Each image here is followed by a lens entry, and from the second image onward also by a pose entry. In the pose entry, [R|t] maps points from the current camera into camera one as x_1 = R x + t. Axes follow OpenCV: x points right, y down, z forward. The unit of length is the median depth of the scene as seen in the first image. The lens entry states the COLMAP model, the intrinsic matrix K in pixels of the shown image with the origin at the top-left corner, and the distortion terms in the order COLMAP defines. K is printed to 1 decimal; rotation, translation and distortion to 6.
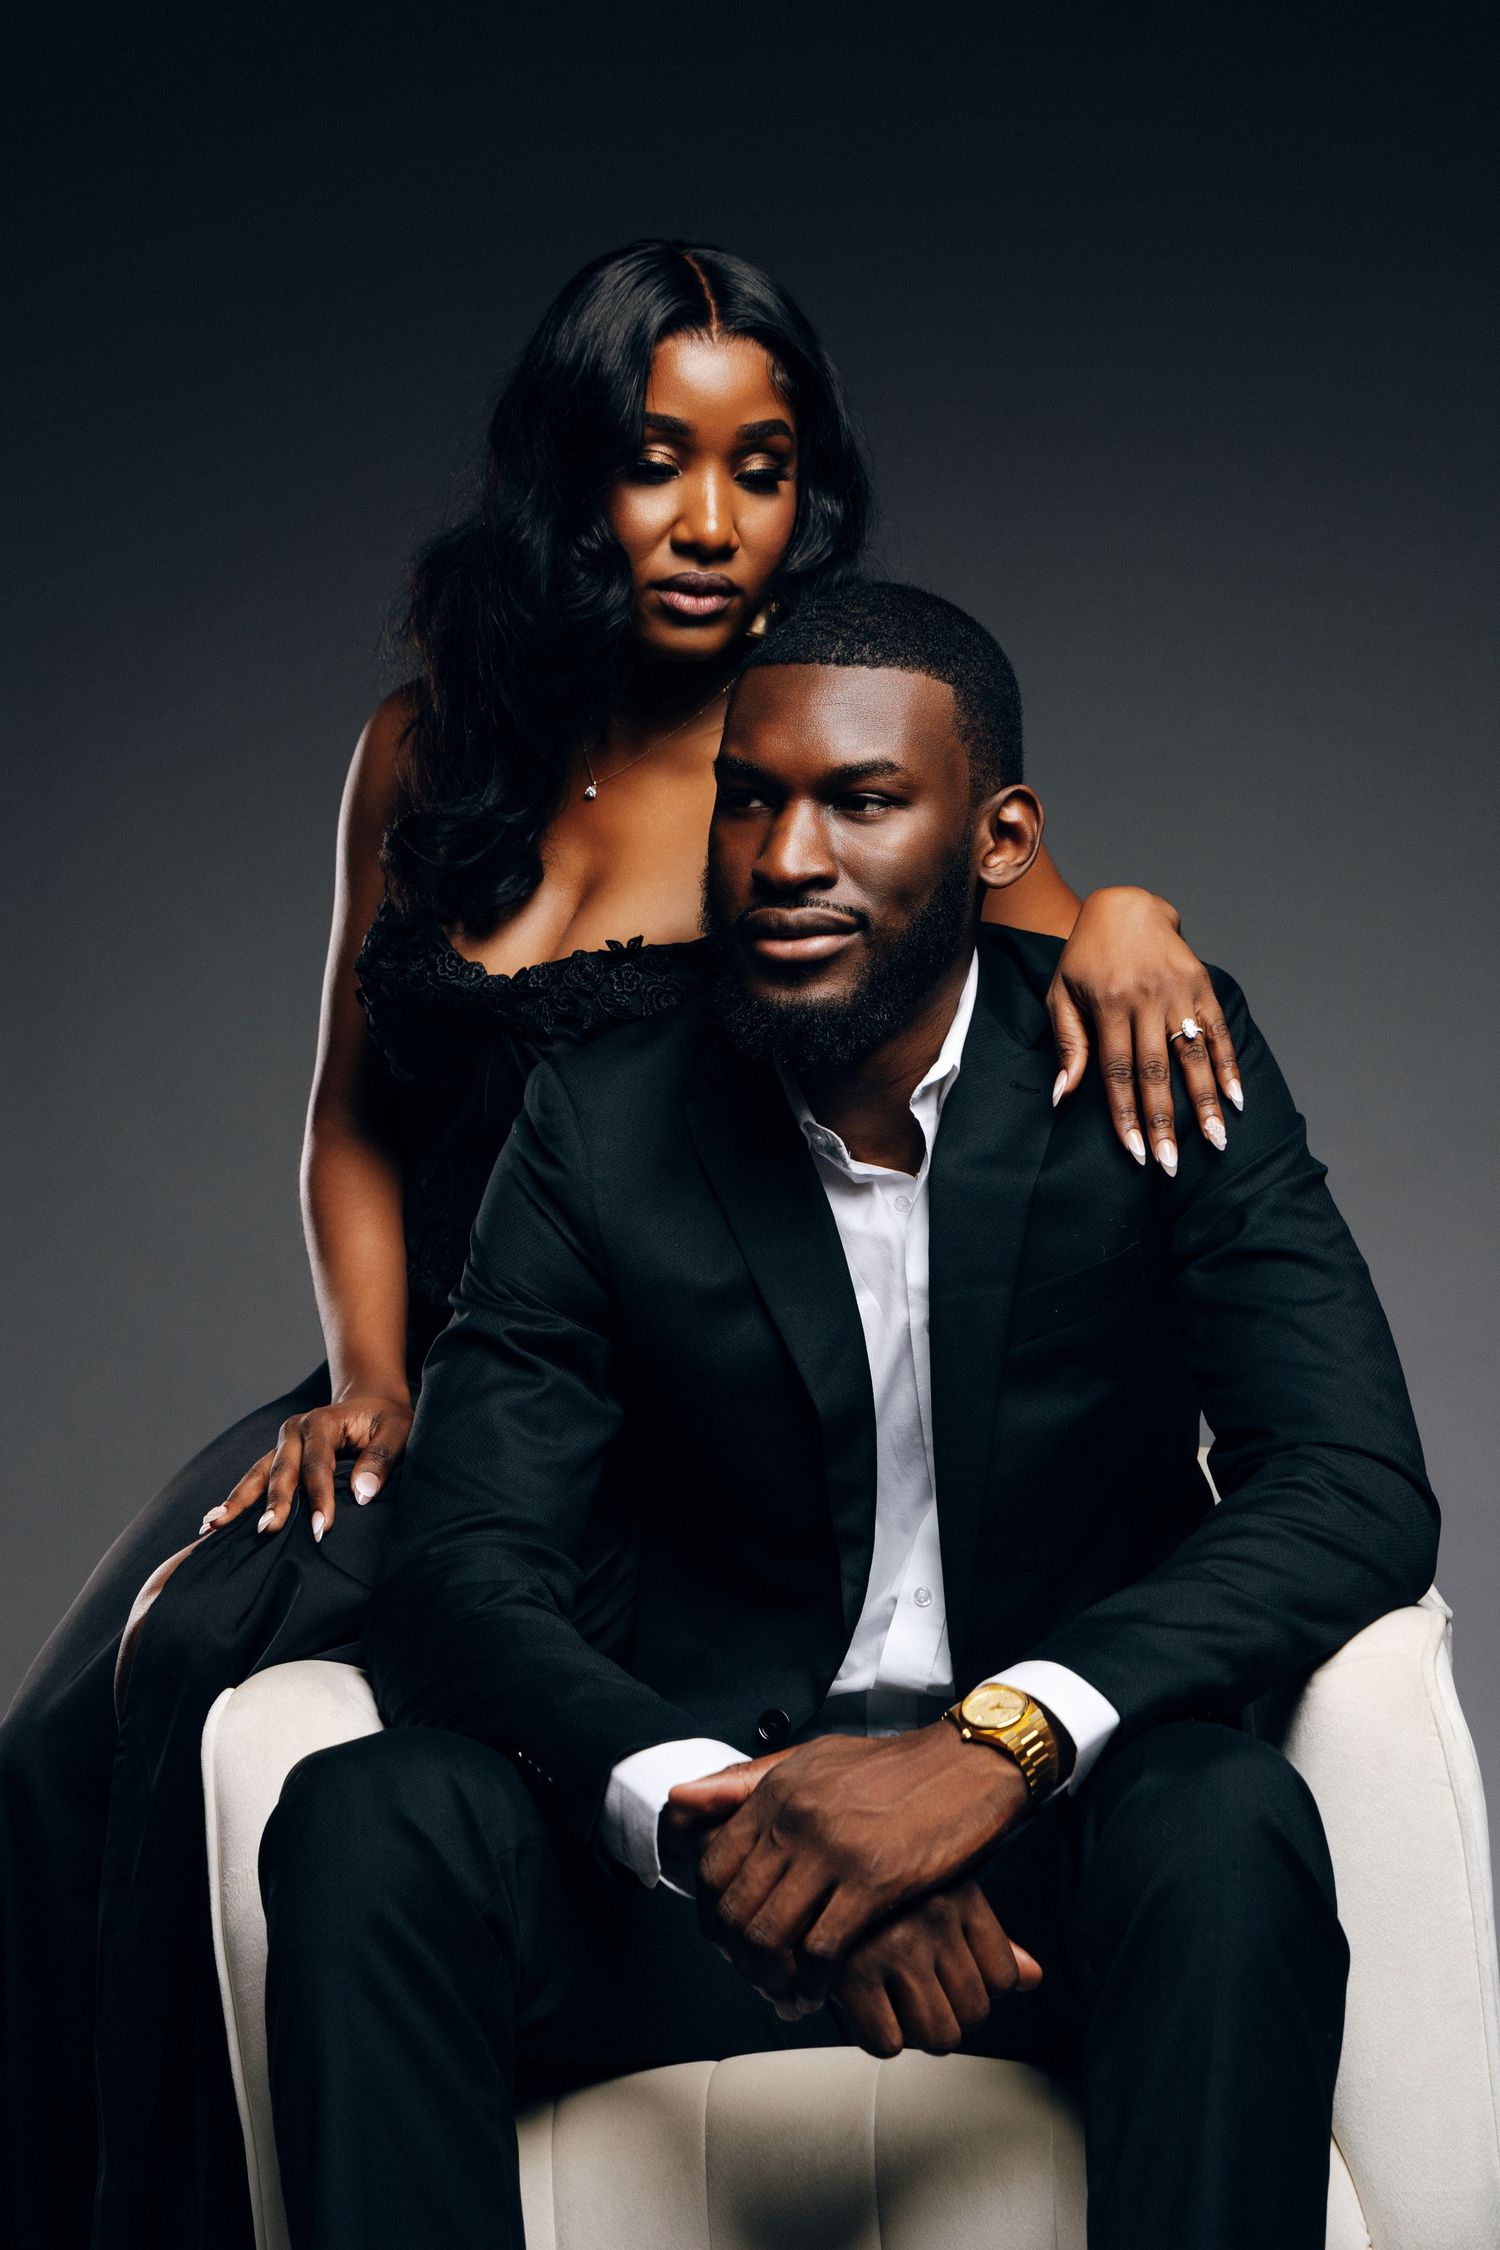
lens RADIAL K [[4073.9, 0, 744.6], [0, 4073.9, 1127.9], [0, 0, 1]] dist [0.080216, 0.000000]
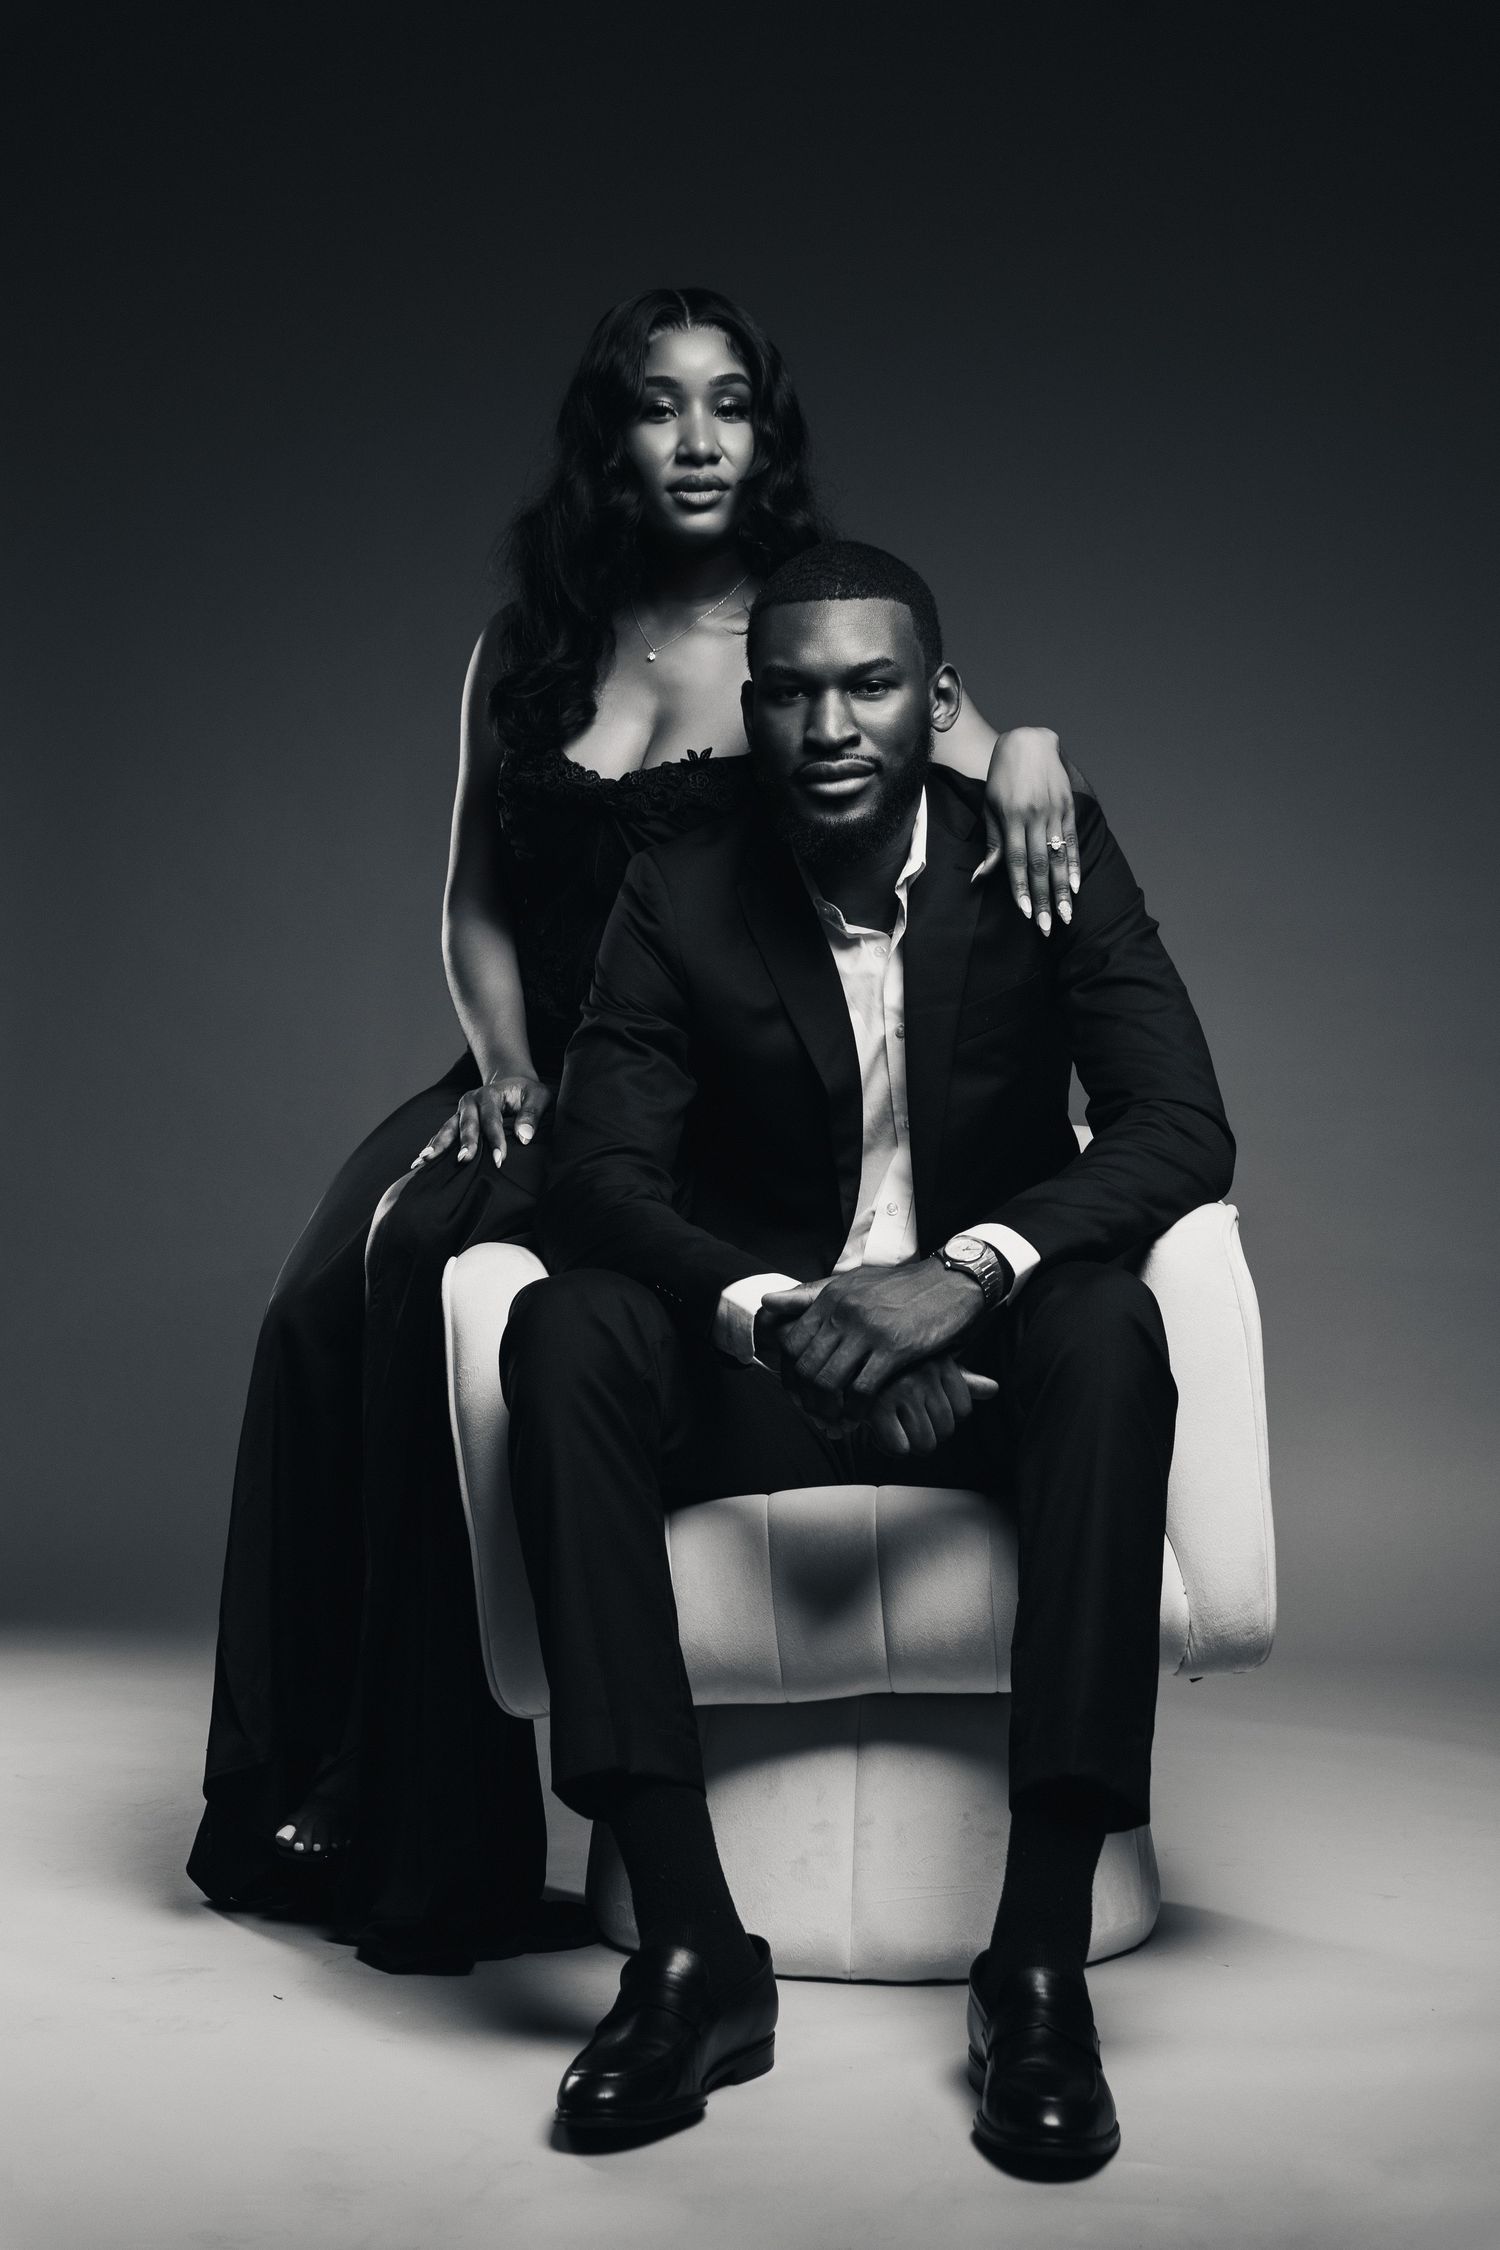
lens RADIAL K [[4346.9, 0, 754.7], [0, 4346.9, 1138.6], [0, 0, 1]] dist [0.170847, 0.000000]
pose [[0.997988, 0.001926, 0.063369, -0.115318], [-0.004963, 0.998844, 0.047815, 0.013708], [-0.063204, -0.048033, 0.996844, -0.630829]]
